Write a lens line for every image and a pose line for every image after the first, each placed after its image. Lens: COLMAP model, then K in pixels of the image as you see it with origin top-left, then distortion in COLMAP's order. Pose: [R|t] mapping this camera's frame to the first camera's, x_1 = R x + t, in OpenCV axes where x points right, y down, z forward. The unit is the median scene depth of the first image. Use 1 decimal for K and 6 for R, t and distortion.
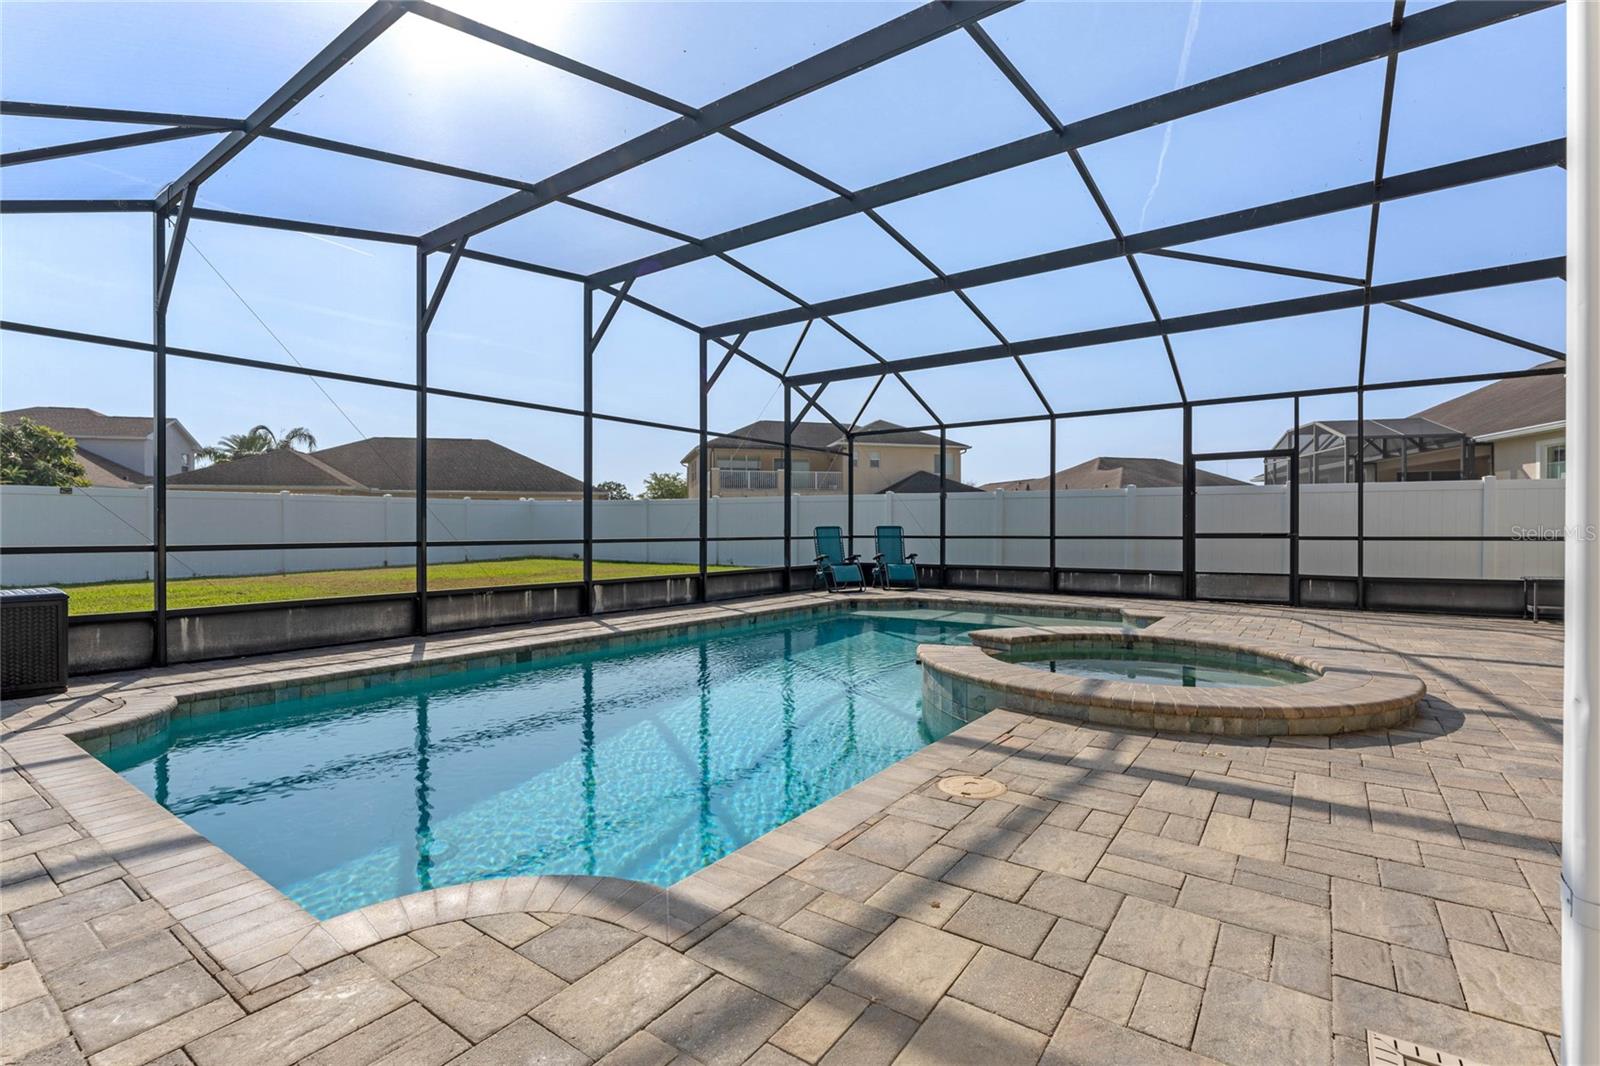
lens RADIAL K [[735.6, 0, 797.1], [0, 735.6, 533.5], [0, 0, 1]] dist [-0.000272, -0.000357]
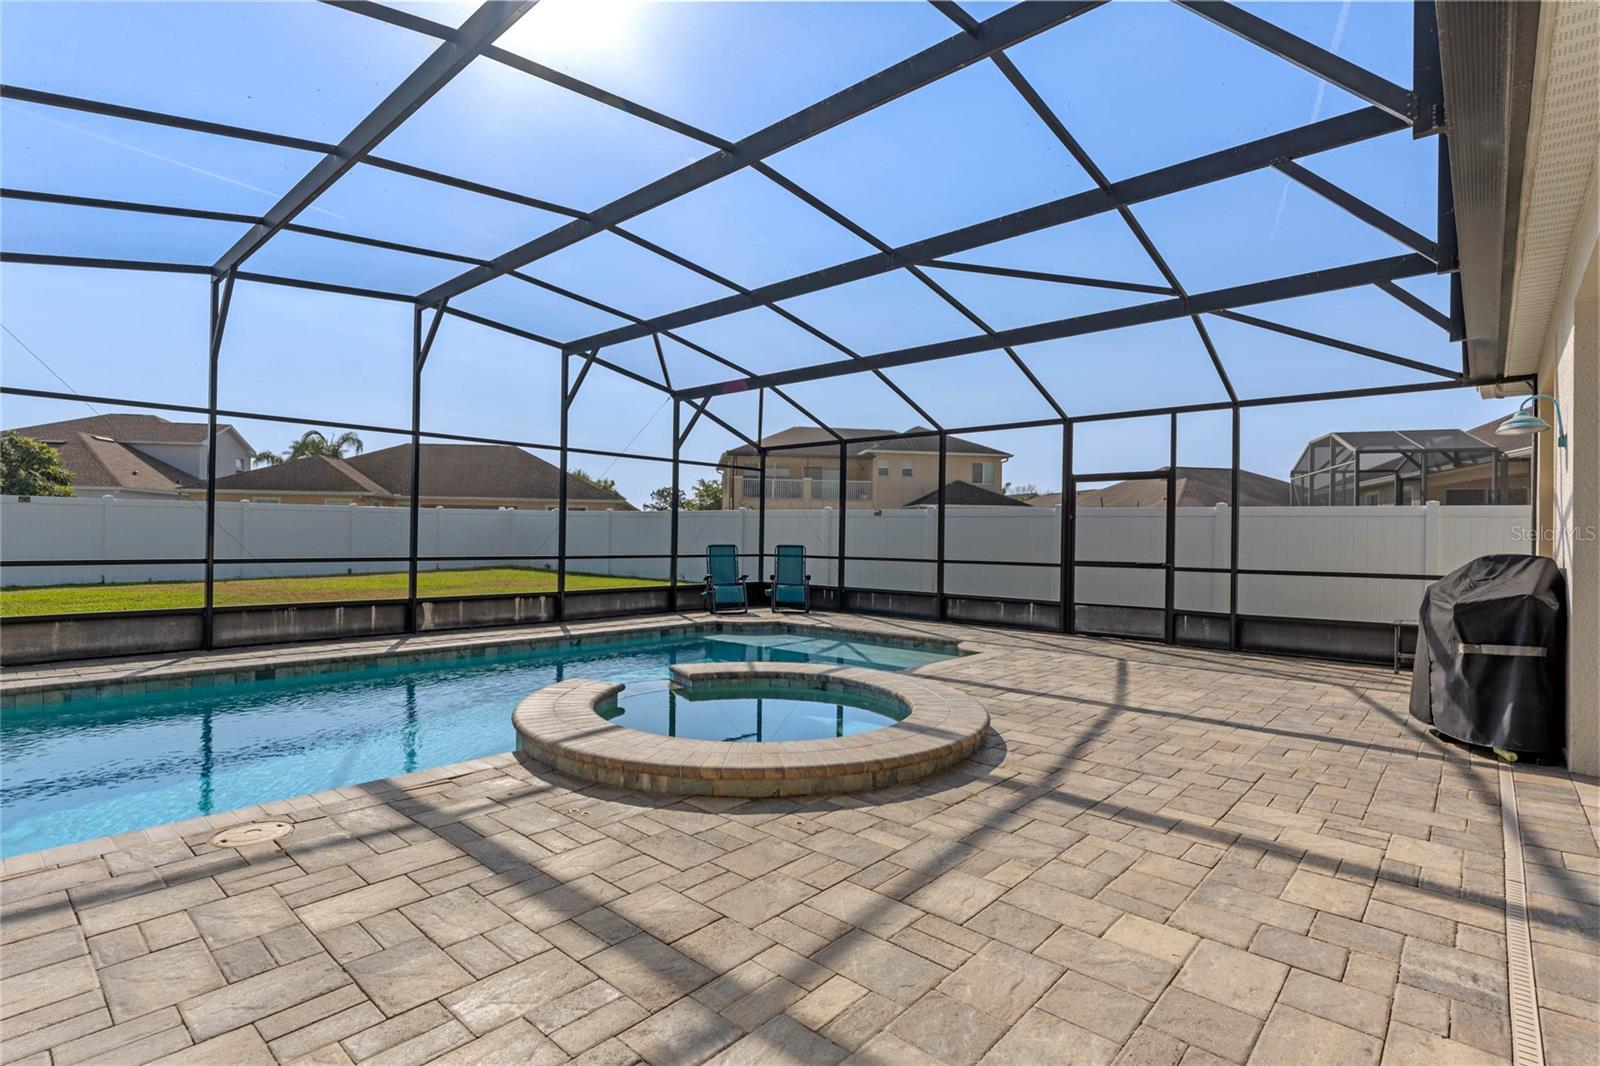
lens RADIAL K [[769.6, 0, 798.8], [0, 769.6, 536.5], [0, 0, 1]] dist [-0.000577, -0.000536]
pose [[0.994060, 0.015720, -0.107688, 0.323080], [-0.016377, 0.999852, -0.005224, -0.021234], [0.107590, 0.006957, 0.994171, 0.007782]]
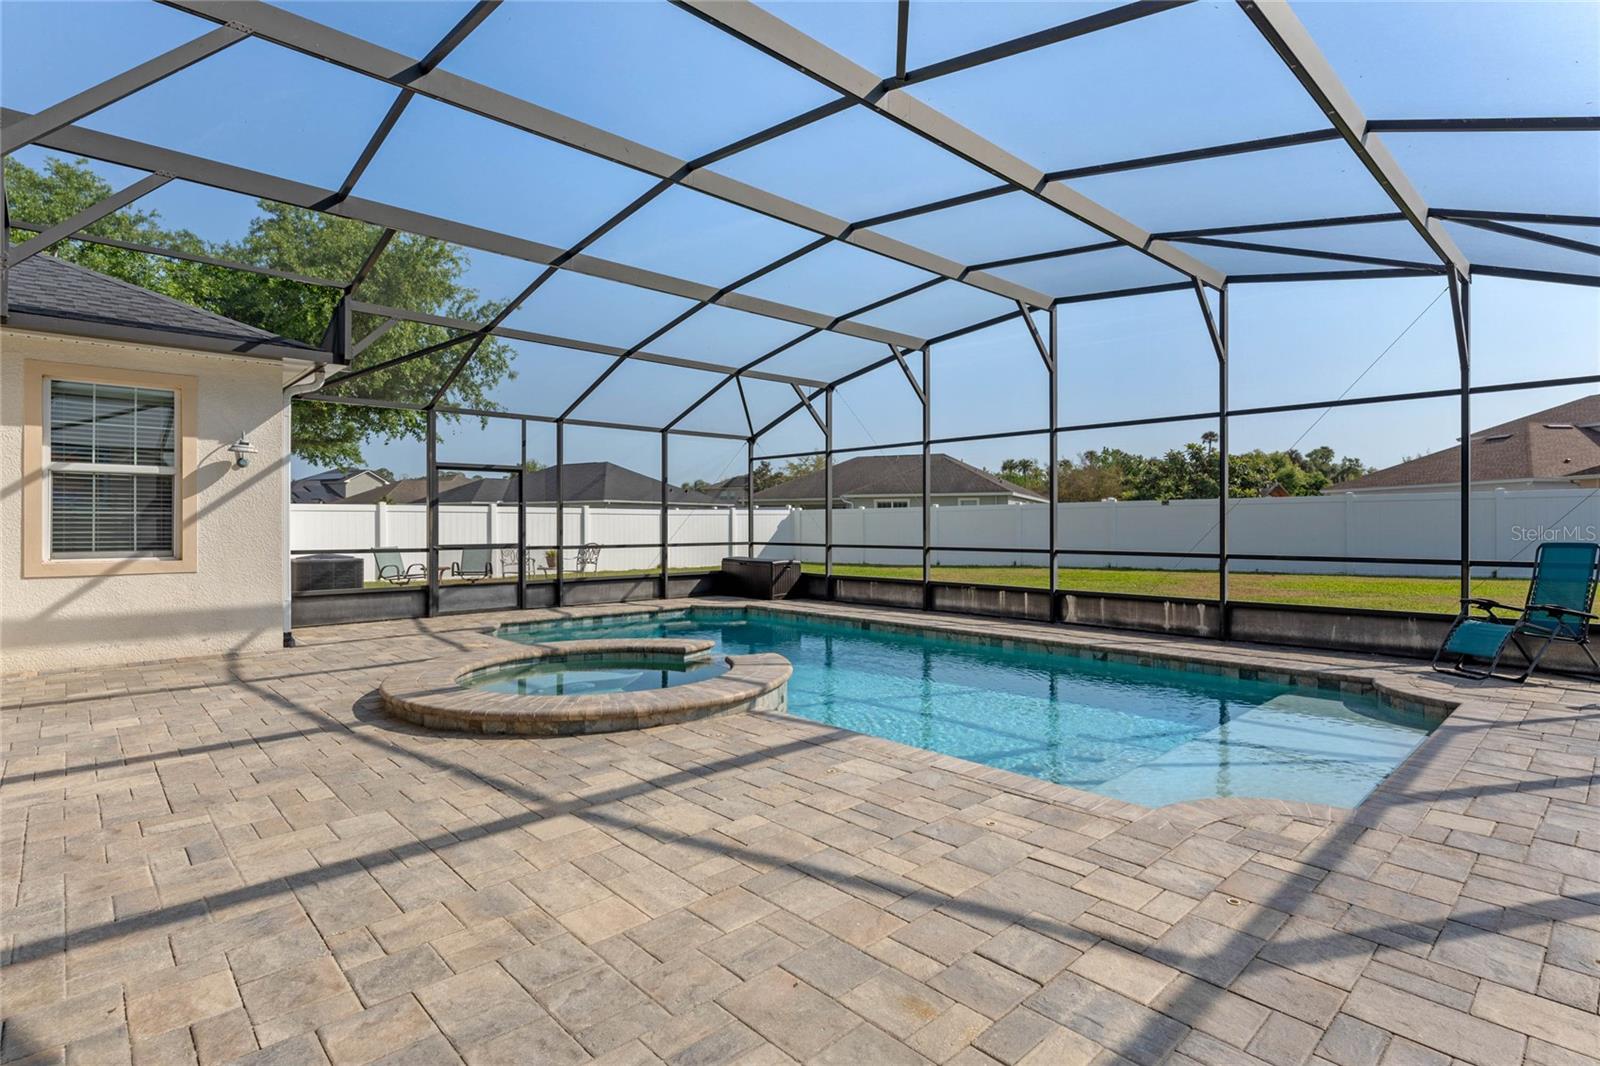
lens RADIAL K [[769.6, 0, 794.2], [0, 769.6, 524.5], [0, 0, 1]] dist [-0.000577, -0.000536]
pose [[-0.210403, 0.000791, -0.977615, 0.791030], [0.000018, 1.000000, 0.000805, -0.026414], [0.977615, 0.000151, -0.210403, 0.794790]]
